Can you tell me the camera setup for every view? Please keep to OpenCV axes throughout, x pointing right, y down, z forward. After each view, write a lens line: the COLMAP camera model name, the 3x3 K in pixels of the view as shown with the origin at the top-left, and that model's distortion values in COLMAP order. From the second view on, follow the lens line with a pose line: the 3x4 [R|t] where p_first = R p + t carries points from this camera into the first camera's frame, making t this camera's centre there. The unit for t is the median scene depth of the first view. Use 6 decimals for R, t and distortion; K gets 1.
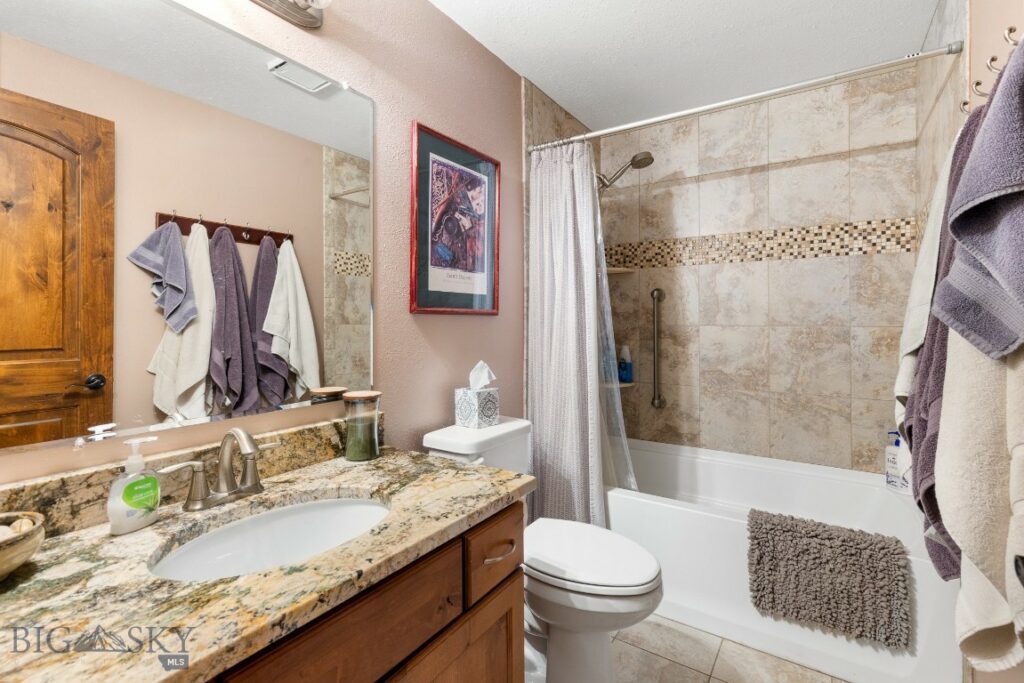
lens RADIAL K [[463.0, 0, 516.7], [0, 463.0, 323.9], [0, 0, 1]] dist [0.005827, -0.000052]
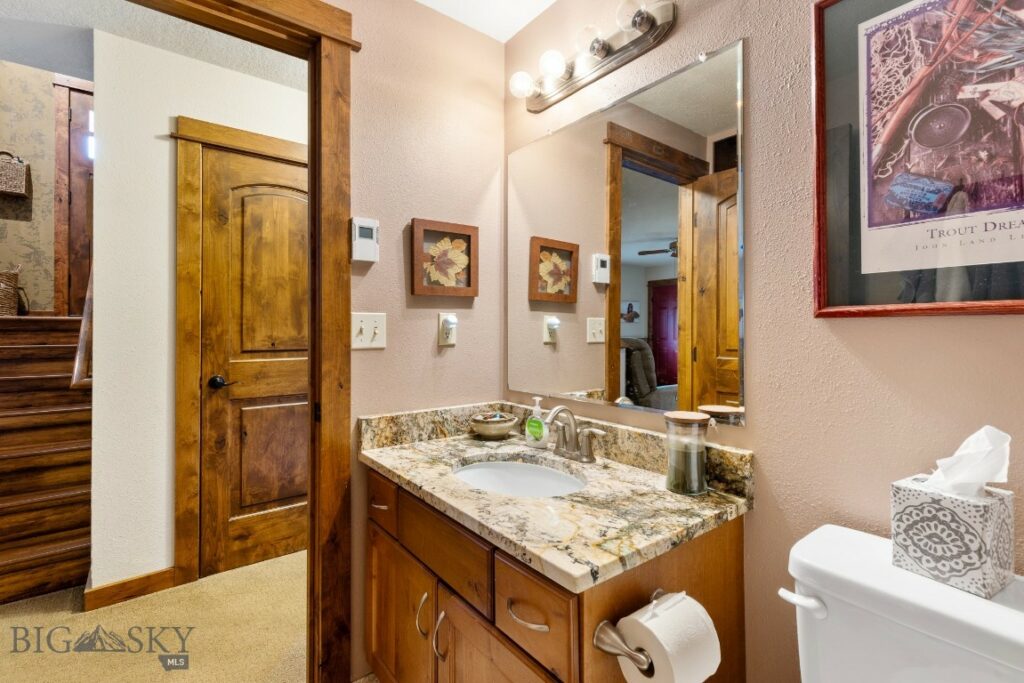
lens RADIAL K [[463.0, 0, 512.1], [0, 463.0, 331.9], [0, 0, 1]] dist [0.005827, -0.000052]
pose [[-0.312372, 0.001213, -0.949959, 0.688671], [-0.008705, 0.999954, 0.004140, -0.002898], [0.949920, 0.009563, -0.312347, 1.146653]]
